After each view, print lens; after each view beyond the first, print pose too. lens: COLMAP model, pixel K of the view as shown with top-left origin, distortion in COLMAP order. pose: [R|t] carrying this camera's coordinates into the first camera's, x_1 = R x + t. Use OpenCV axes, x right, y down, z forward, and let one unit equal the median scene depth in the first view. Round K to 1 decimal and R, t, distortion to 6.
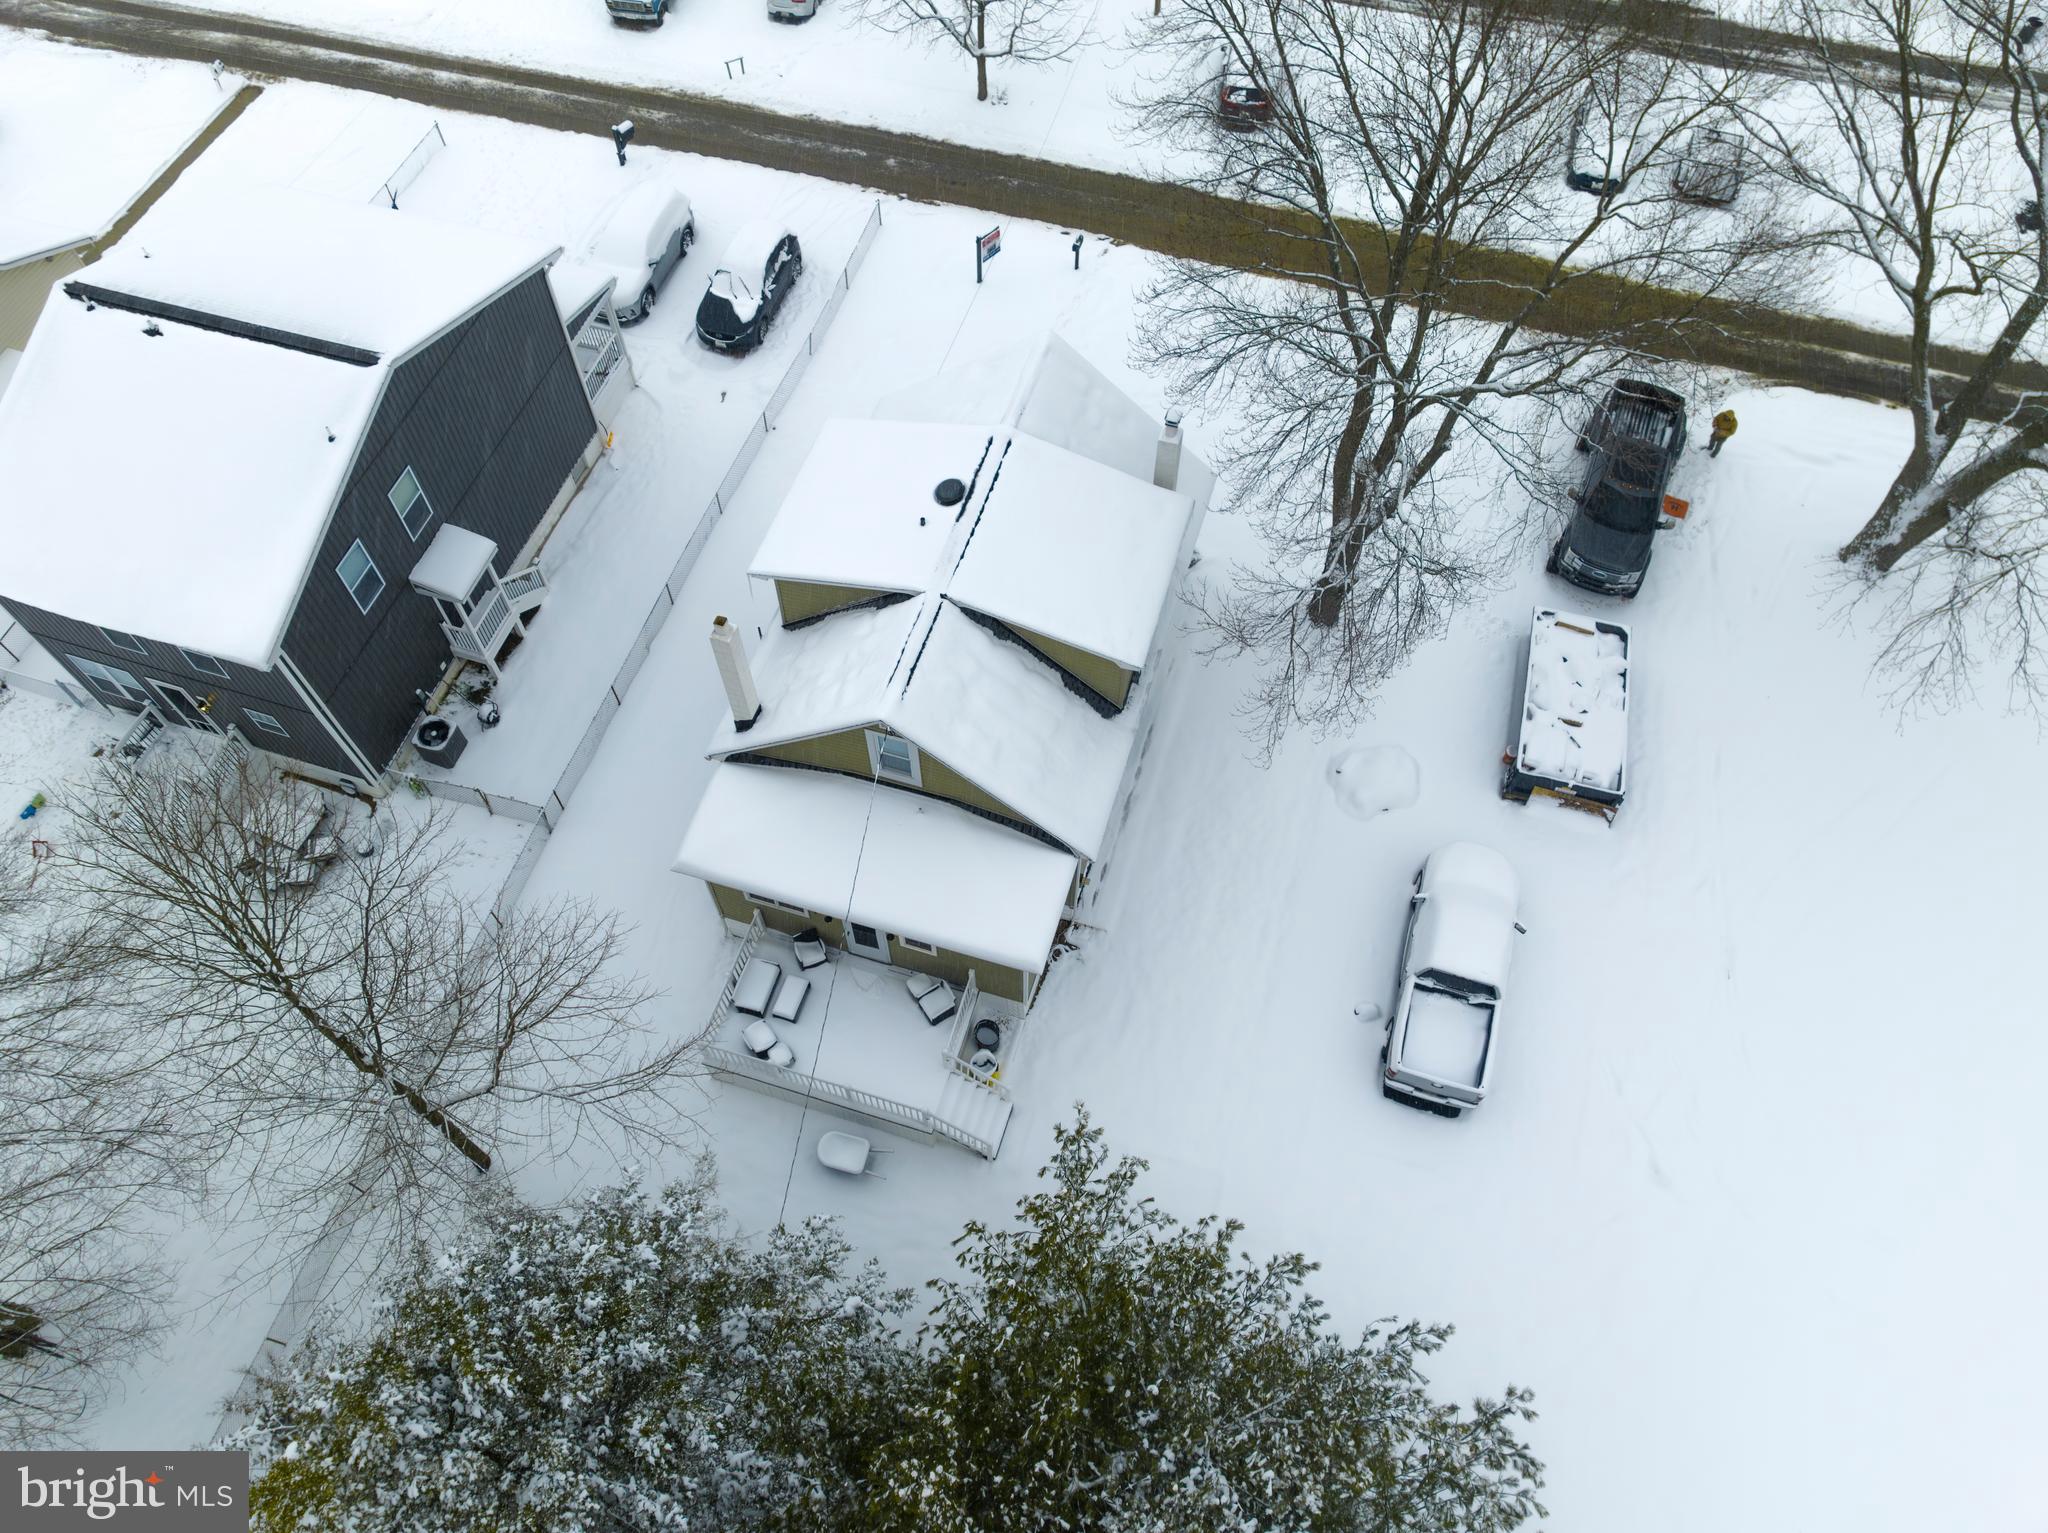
lens RADIAL K [[1446.7, 0, 1024.0], [0, 1446.7, 766.5], [0, 0, 1]] dist [-0.045187, -0.000618]
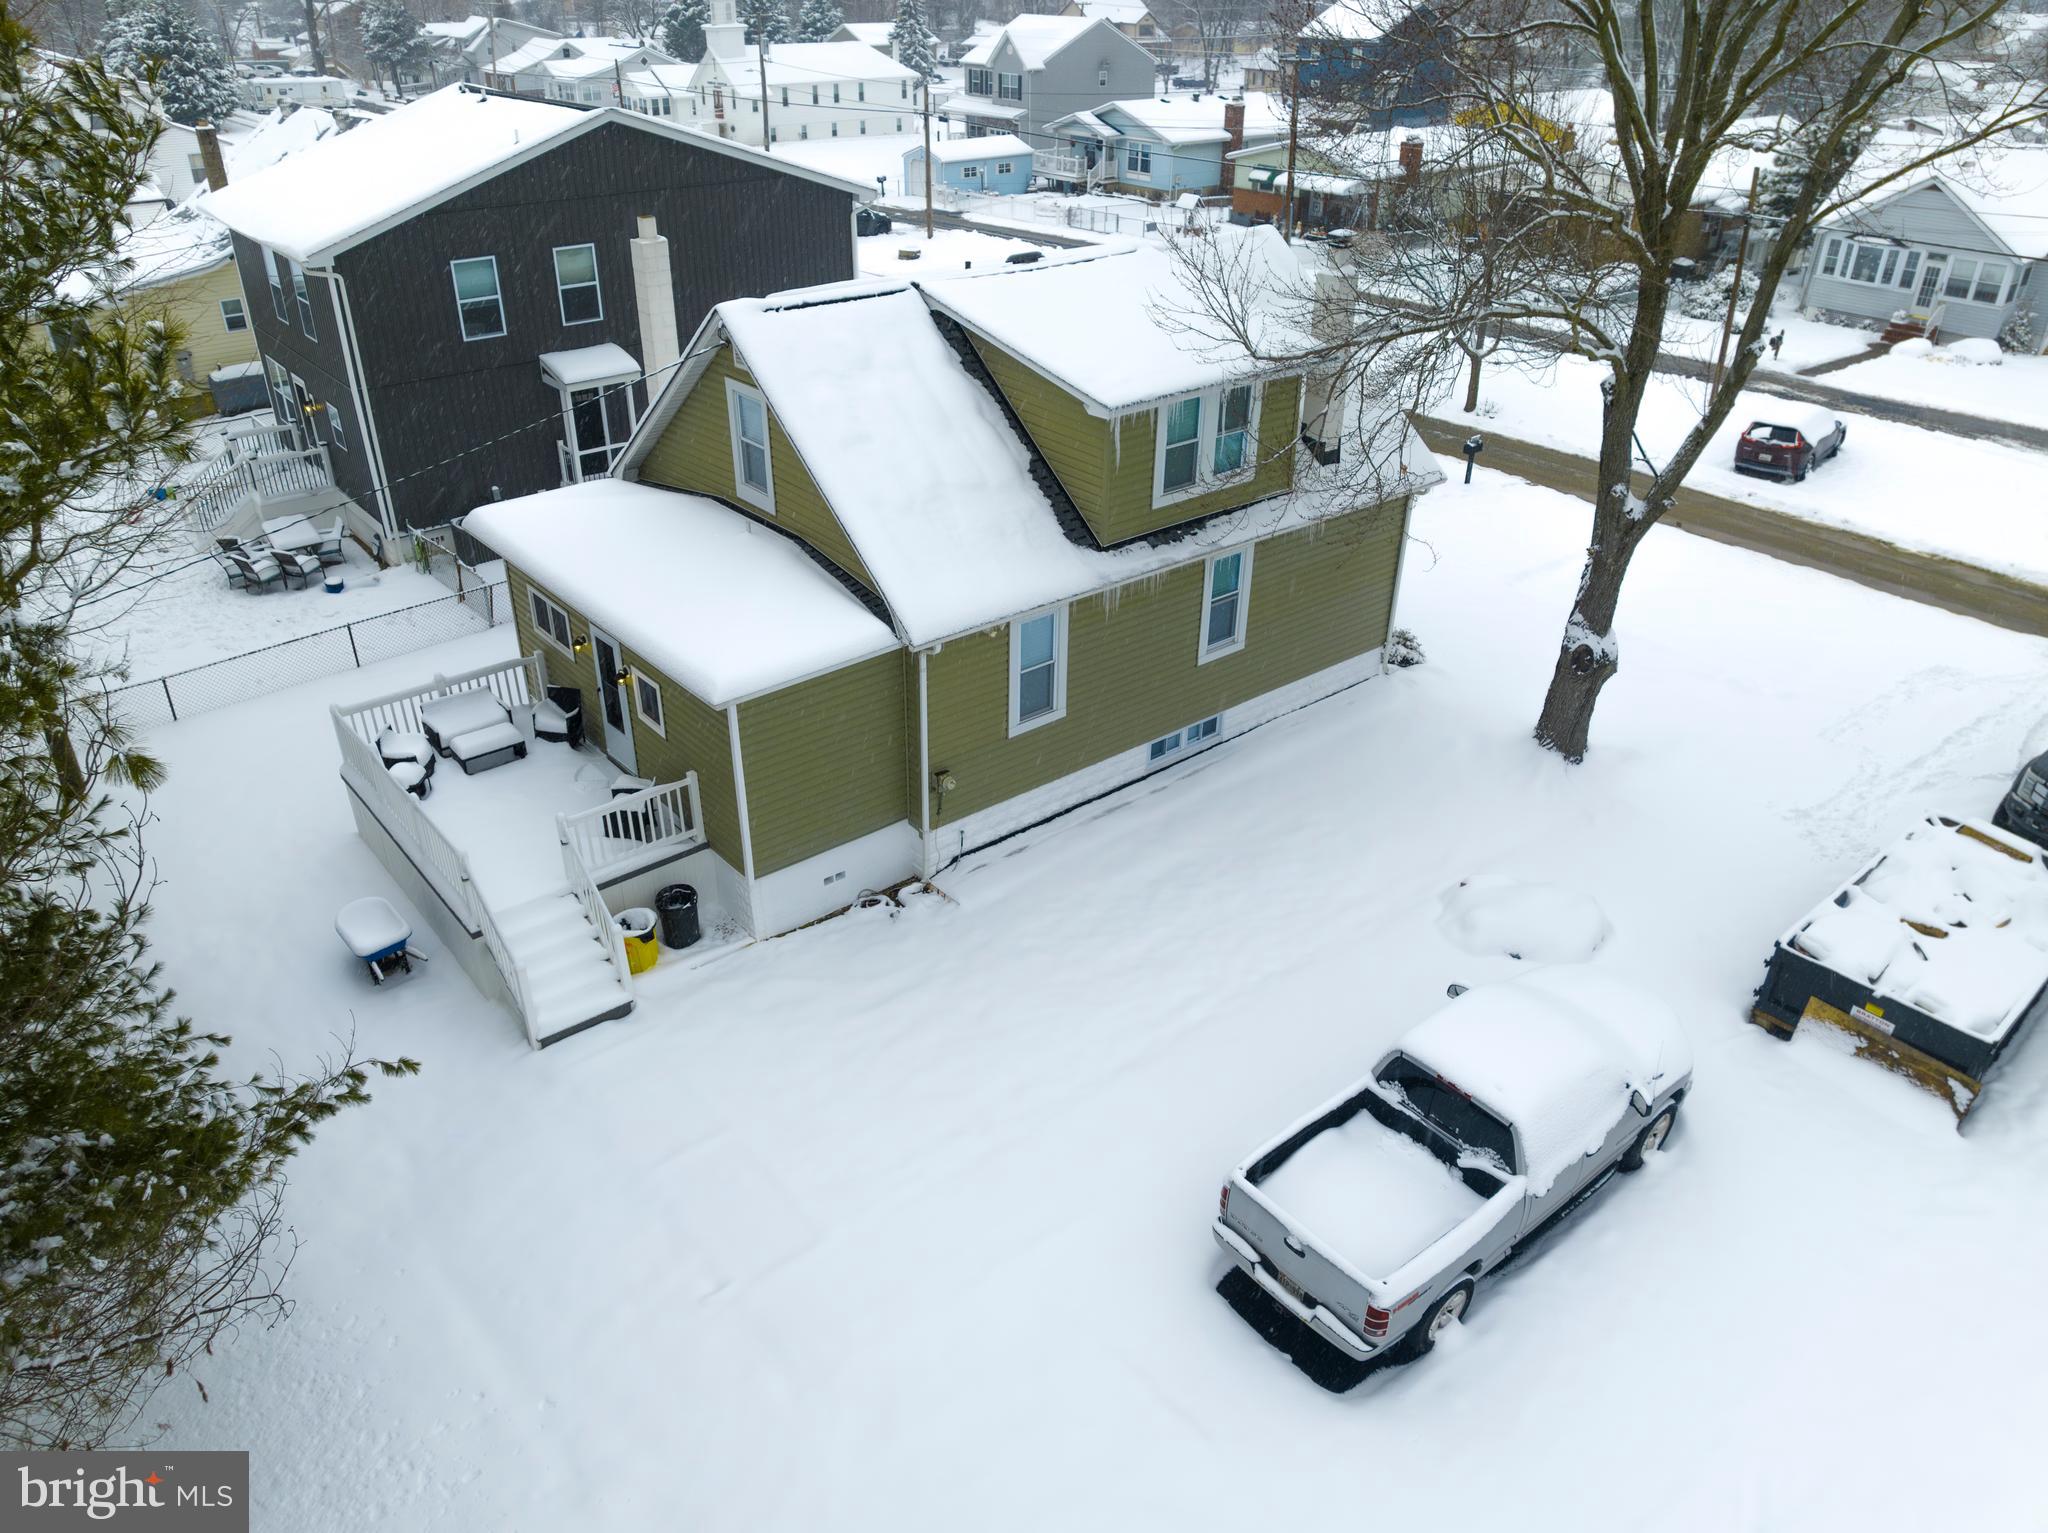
lens RADIAL K [[1446.7, 0, 1024.0], [0, 1446.7, 766.5], [0, 0, 1]] dist [-0.045187, -0.000618]
pose [[0.836057, 0.274961, -0.474768, 0.361021], [-0.472814, 0.800056, -0.369266, 0.285947], [0.278307, 0.533204, 0.798898, 0.501787]]
